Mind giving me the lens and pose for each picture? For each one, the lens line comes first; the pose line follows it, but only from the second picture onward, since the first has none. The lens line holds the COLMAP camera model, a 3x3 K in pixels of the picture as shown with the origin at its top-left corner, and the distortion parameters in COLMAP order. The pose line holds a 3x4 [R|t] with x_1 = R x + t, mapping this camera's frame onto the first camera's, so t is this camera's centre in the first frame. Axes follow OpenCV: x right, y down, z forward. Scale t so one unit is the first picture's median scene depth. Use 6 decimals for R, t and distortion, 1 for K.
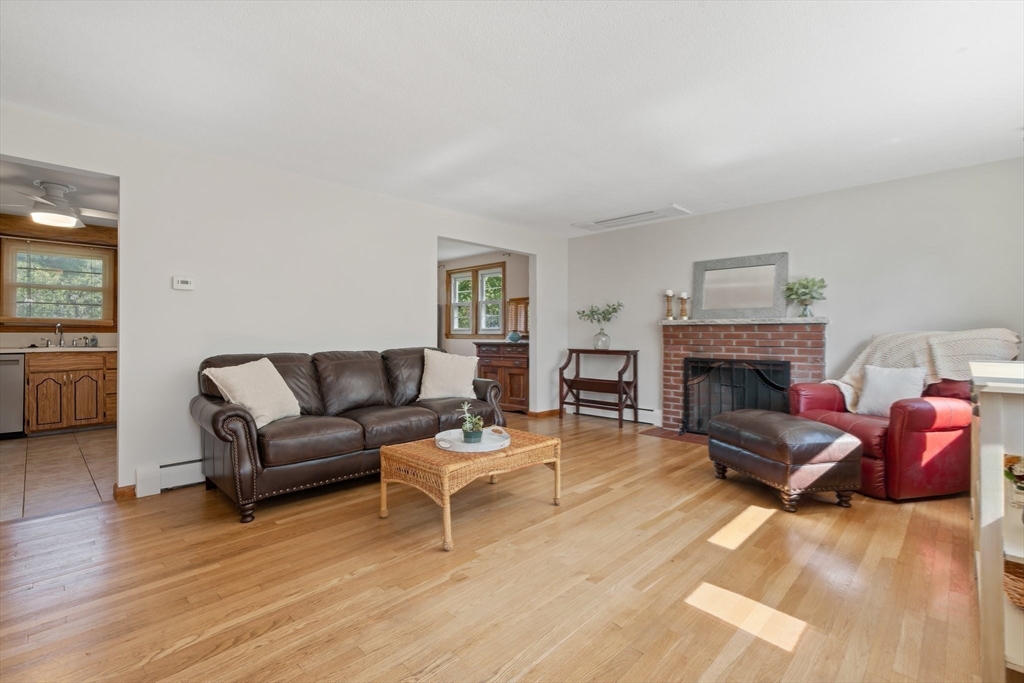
lens RADIAL K [[465.3, 0, 506.3], [0, 465.3, 332.1], [0, 0, 1]] dist [0.004941, 0.000066]
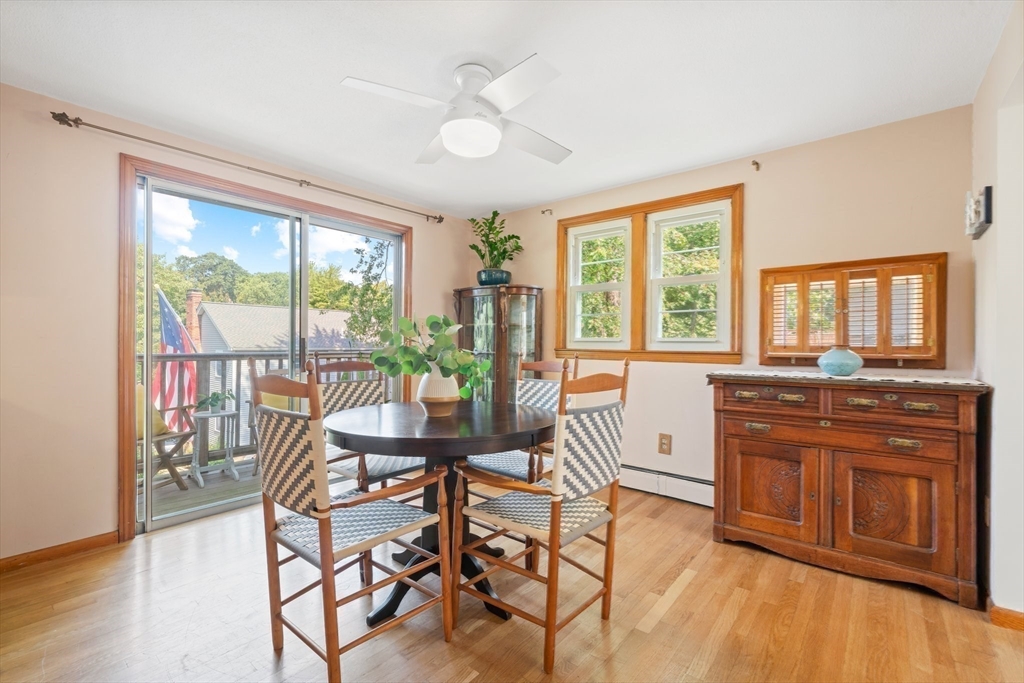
lens RADIAL K [[465.3, 0, 495.2], [0, 465.3, 345.4], [0, 0, 1]] dist [0.004941, 0.000066]
pose [[0.995587, 0.006996, 0.093584, -0.381042], [-0.007470, 0.999961, 0.004719, -0.004597], [-0.093547, -0.005397, 0.995600, 0.837544]]
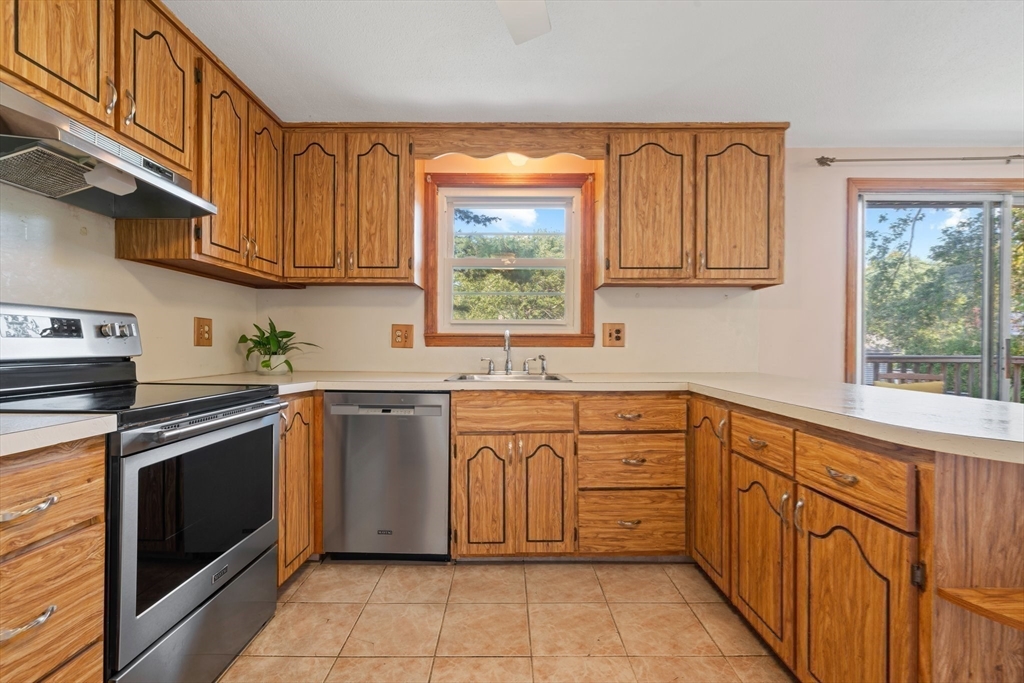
lens RADIAL K [[465.3, 0, 511.1], [0, 465.3, 348.1], [0, 0, 1]] dist [0.004941, 0.000066]
pose [[0.706226, 0.008900, -0.707930, -0.619870], [-0.000341, 0.999925, 0.012230, -0.004634], [0.707986, -0.008395, 0.706176, 0.676987]]
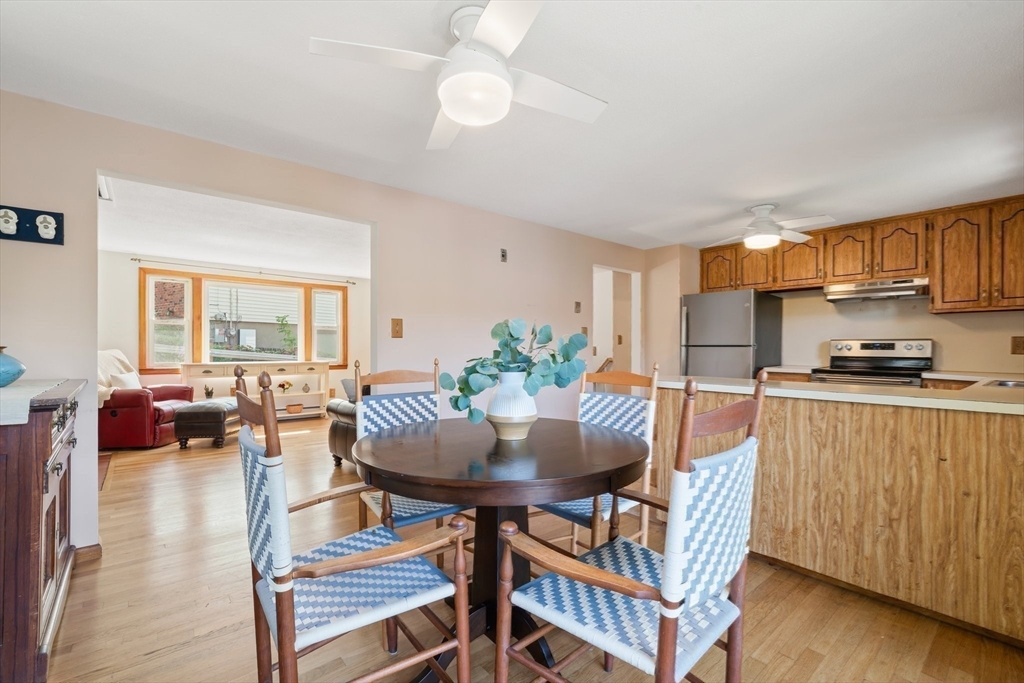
lens RADIAL K [[465.3, 0, 515.6], [0, 465.3, 350.5], [0, 0, 1]] dist [0.004941, 0.000066]
pose [[-0.994883, -0.003585, 0.100973, -0.436585], [-0.003603, 0.999994, 0.000006, -0.003960], [-0.100972, -0.000358, -0.994889, 1.637884]]
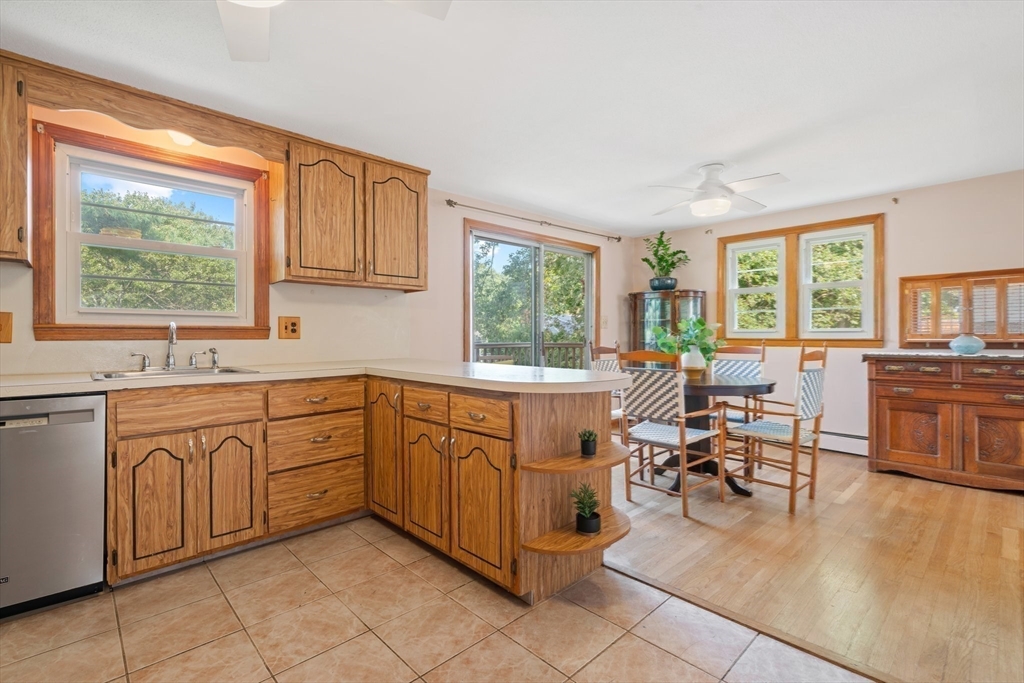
lens RADIAL K [[465.3, 0, 509.7], [0, 465.3, 336.2], [0, 0, 1]] dist [0.004941, 0.000066]
pose [[0.999302, -0.001660, -0.037332, -0.626823], [0.001838, 0.999987, 0.004734, -0.005239], [0.037323, -0.004800, 0.999292, 0.572784]]
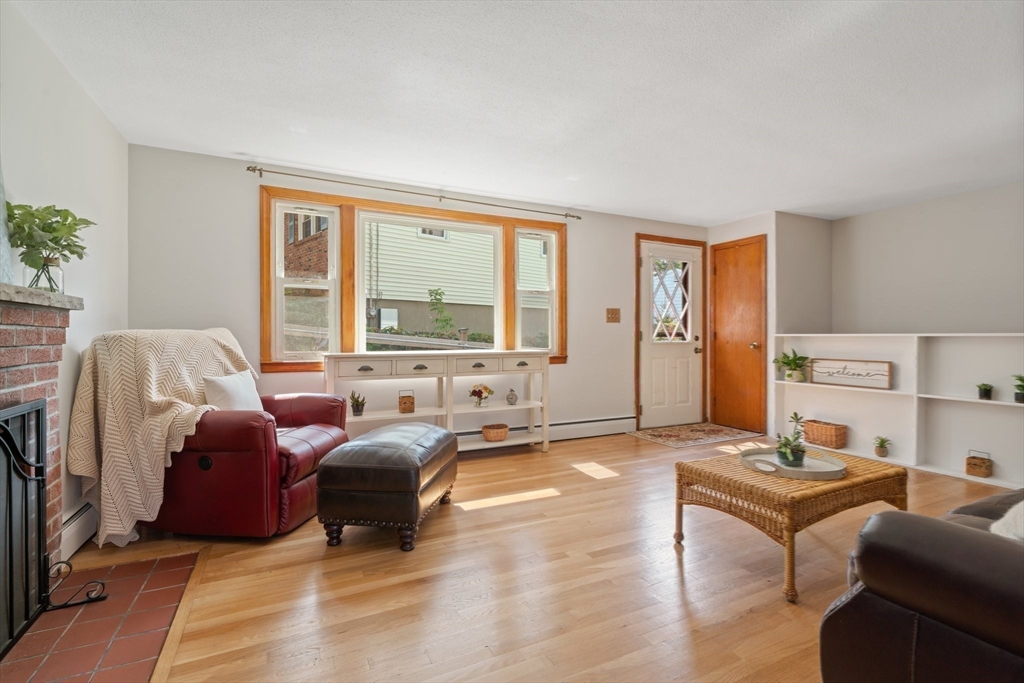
lens RADIAL K [[465.3, 0, 507.7], [0, 465.3, 337.5], [0, 0, 1]] dist [0.004941, 0.000066]
pose [[-0.946792, -0.003159, 0.321829, 0.075106], [-0.002243, 0.999992, 0.003216, 0.005794], [-0.321837, 0.002323, -0.946792, 1.080690]]
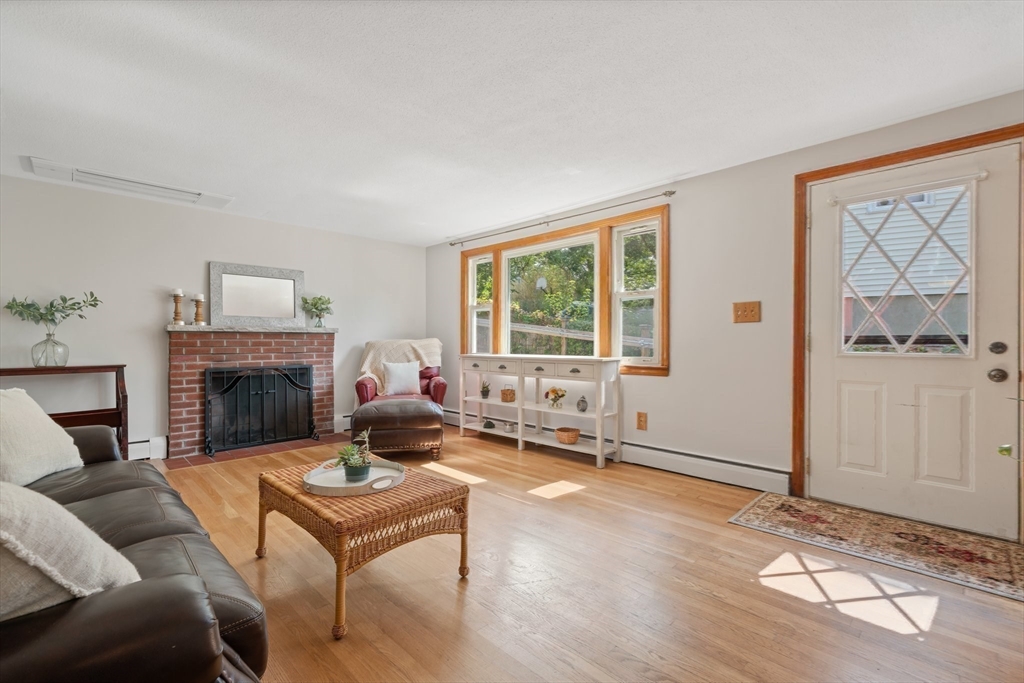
lens RADIAL K [[465.3, 0, 506.7], [0, 465.3, 337.4], [0, 0, 1]] dist [0.004941, 0.000066]
pose [[0.014920, 0.008220, 0.999855, -0.486921], [0.000309, 0.999966, -0.008226, 0.003195], [-0.999889, 0.000432, 0.014917, 0.419442]]
